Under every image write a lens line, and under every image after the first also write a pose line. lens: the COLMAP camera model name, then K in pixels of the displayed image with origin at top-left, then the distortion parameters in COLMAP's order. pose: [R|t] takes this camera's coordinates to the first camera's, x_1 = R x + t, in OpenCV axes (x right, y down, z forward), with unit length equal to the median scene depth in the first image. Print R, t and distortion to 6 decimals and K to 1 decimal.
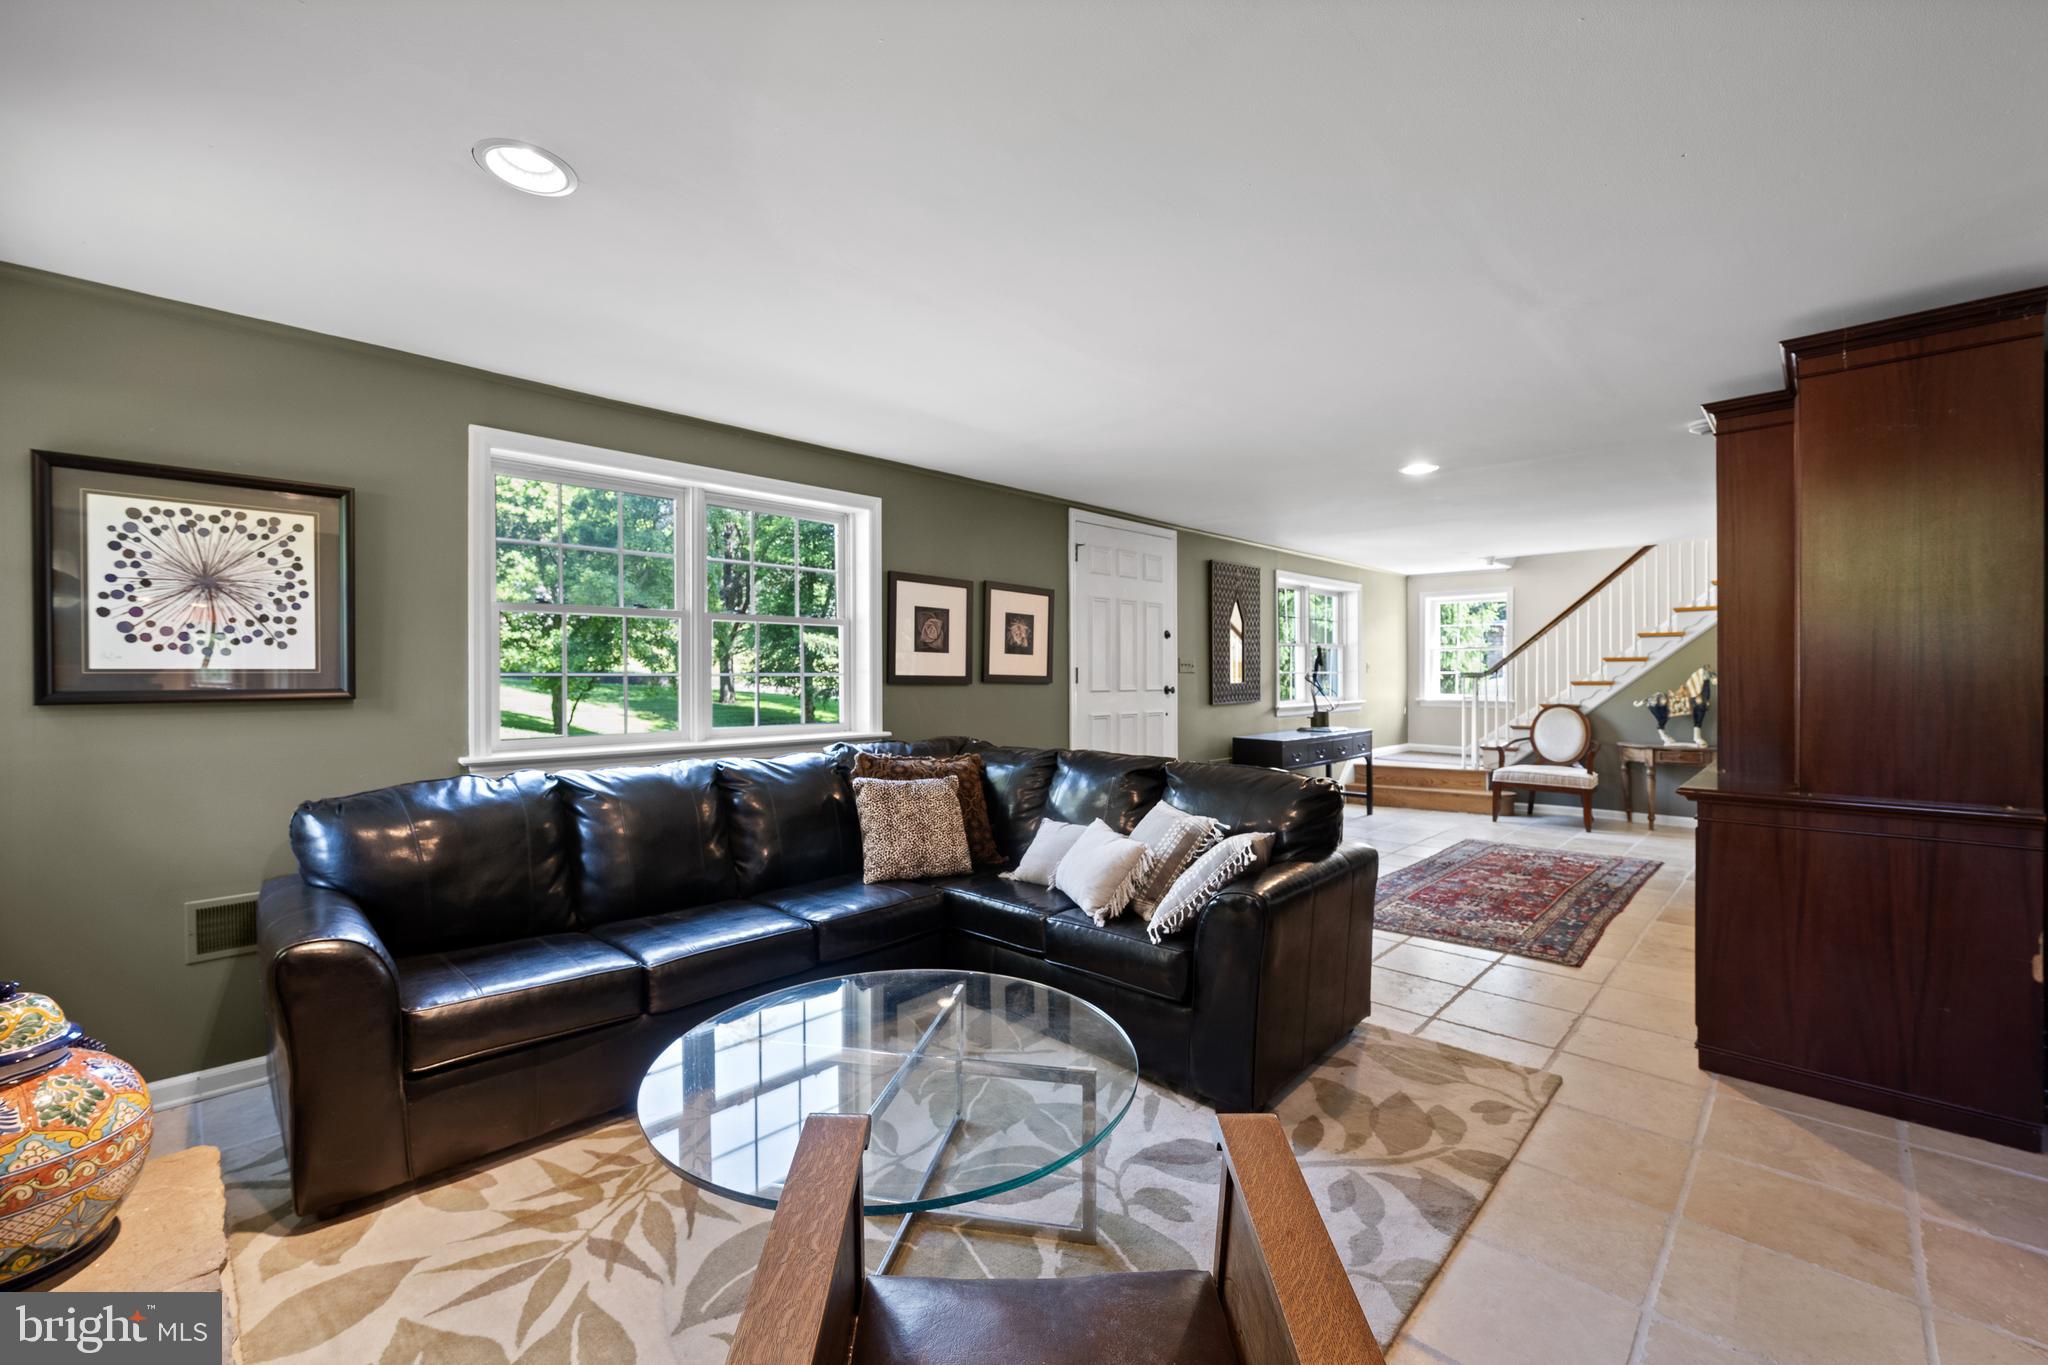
lens RADIAL K [[836.8, 0, 1025.3], [0, 836.8, 682.3], [0, 0, 1]] dist [0.000695, -0.000009]
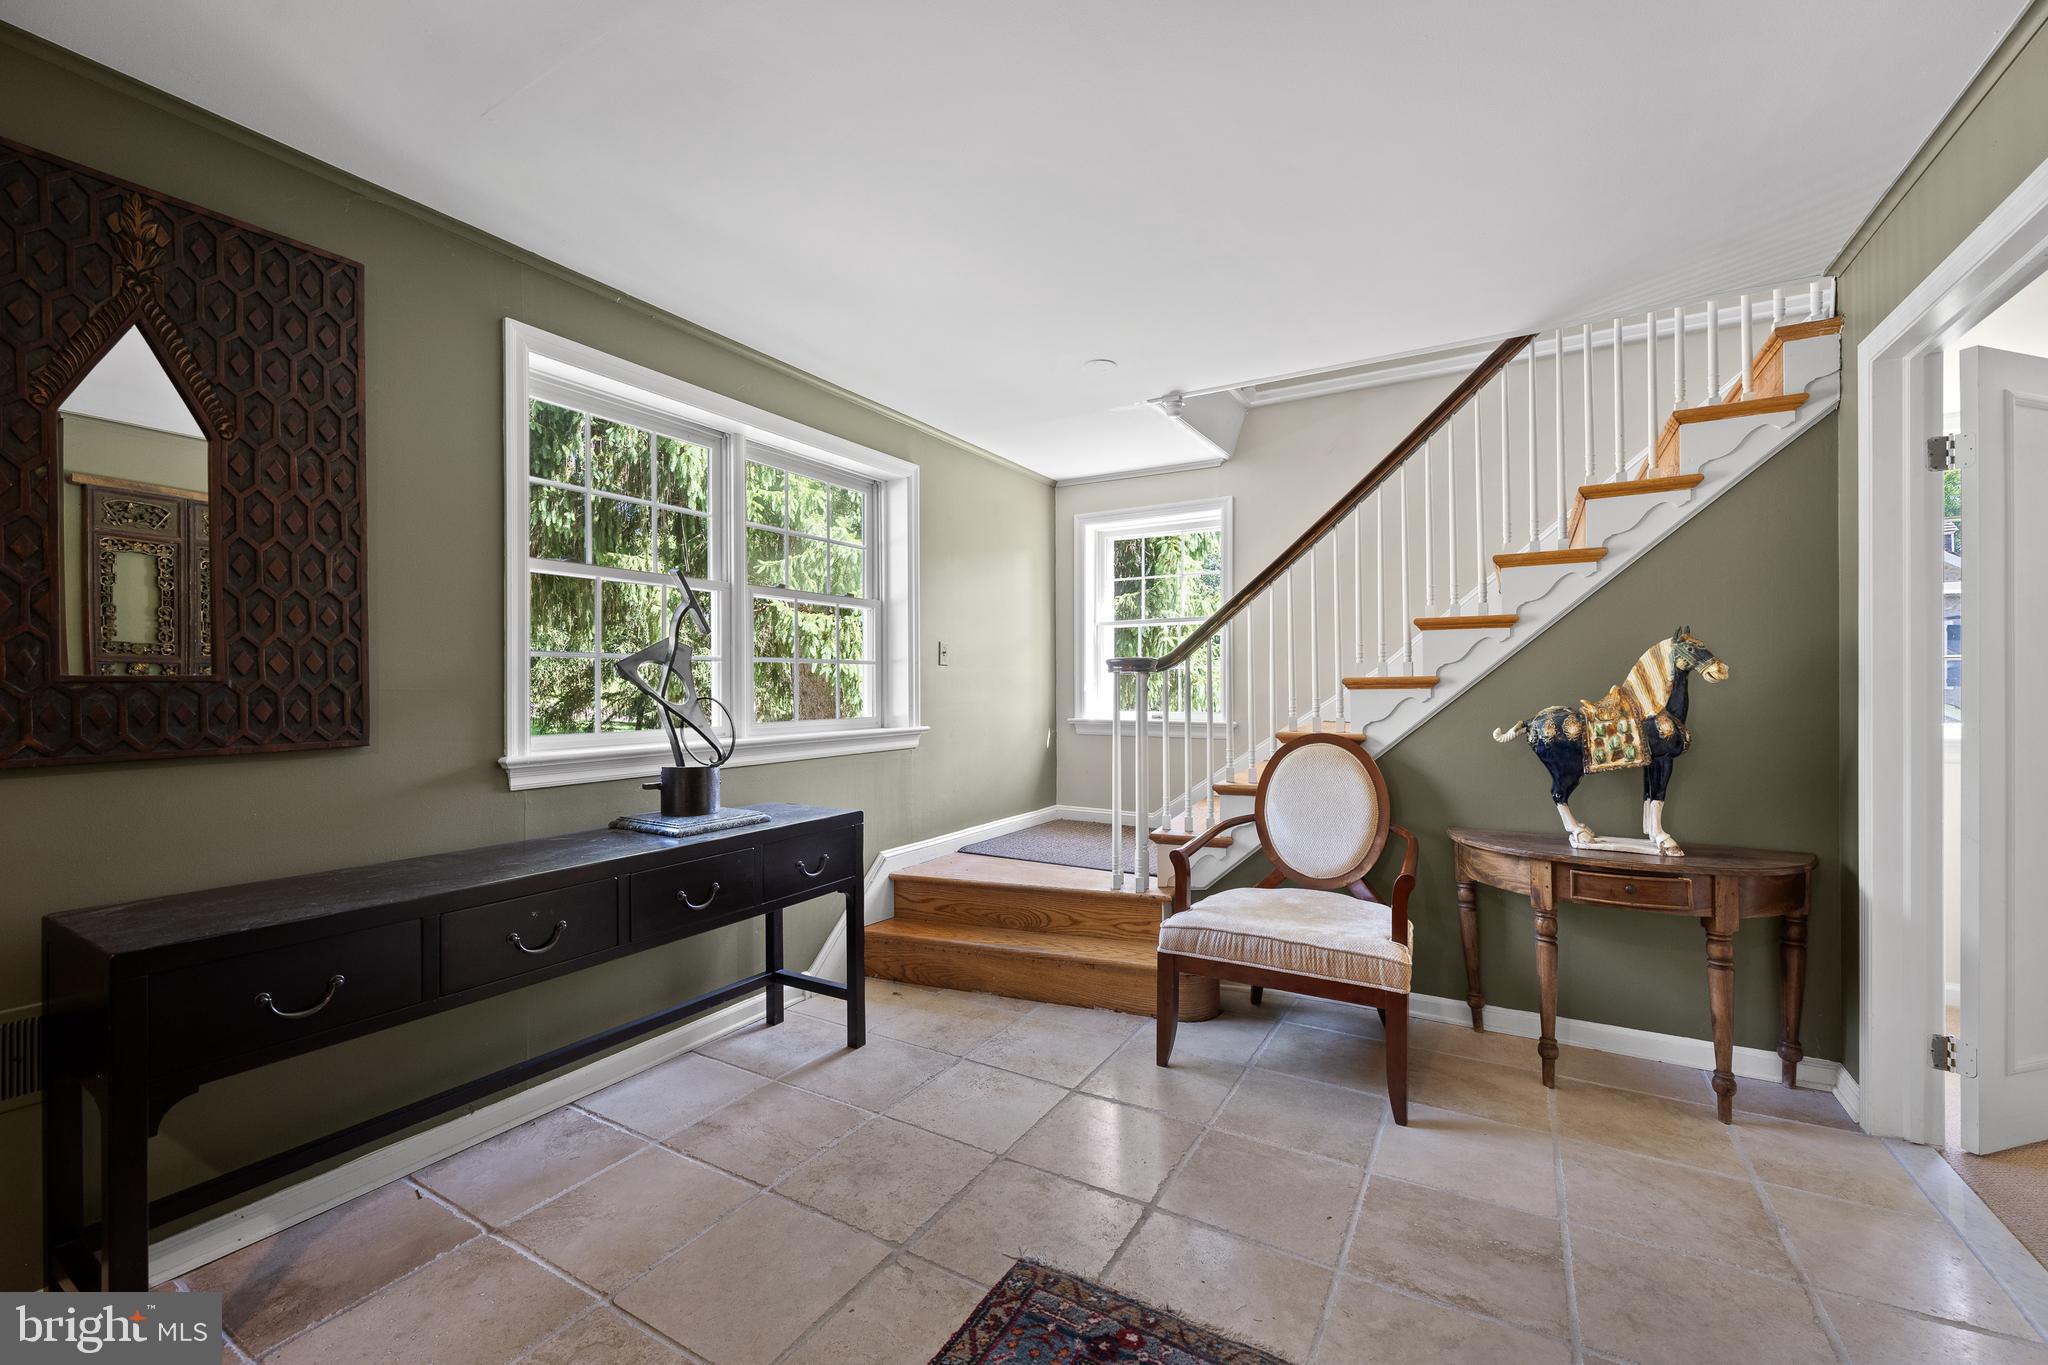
lens RADIAL K [[836.8, 0, 1022.8], [0, 836.8, 693.2], [0, 0, 1]] dist [0.000695, -0.000009]
pose [[0.971427, -0.001461, 0.237332, 0.421278], [0.002197, 0.999994, -0.002834, 0.007169], [-0.237326, 0.003274, 0.971424, 0.670077]]
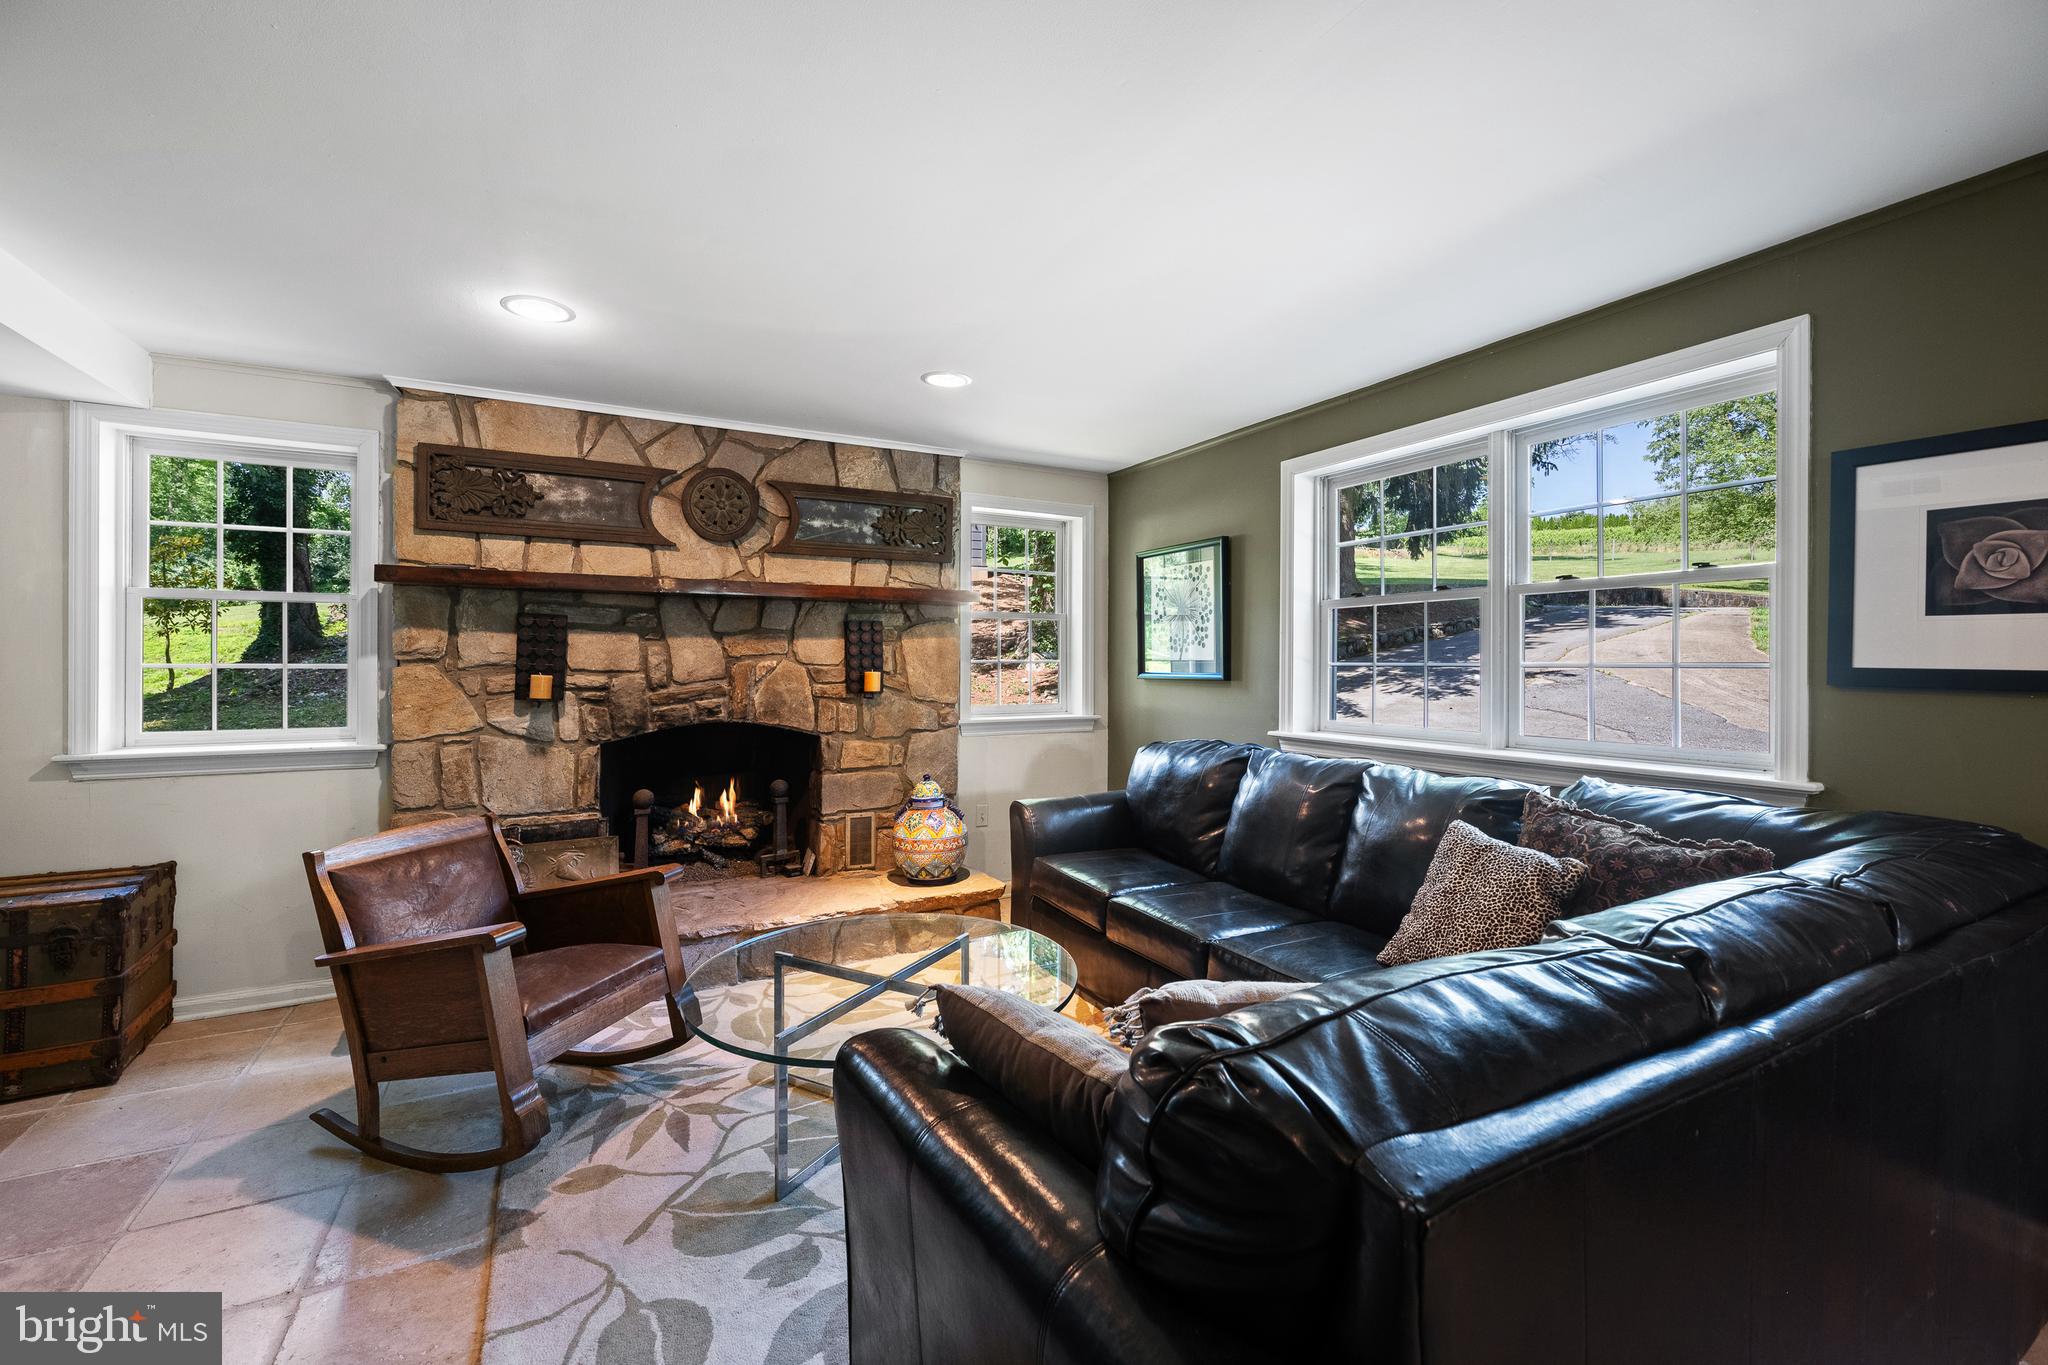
lens RADIAL K [[836.8, 0, 1007.8], [0, 836.8, 652.3], [0, 0, 1]] dist [0.000695, -0.000009]
pose [[-0.295788, -0.004934, -0.955241, 0.267344], [-0.001827, 0.999988, -0.004599, -0.008651], [0.955252, 0.000385, -0.295794, 0.414621]]
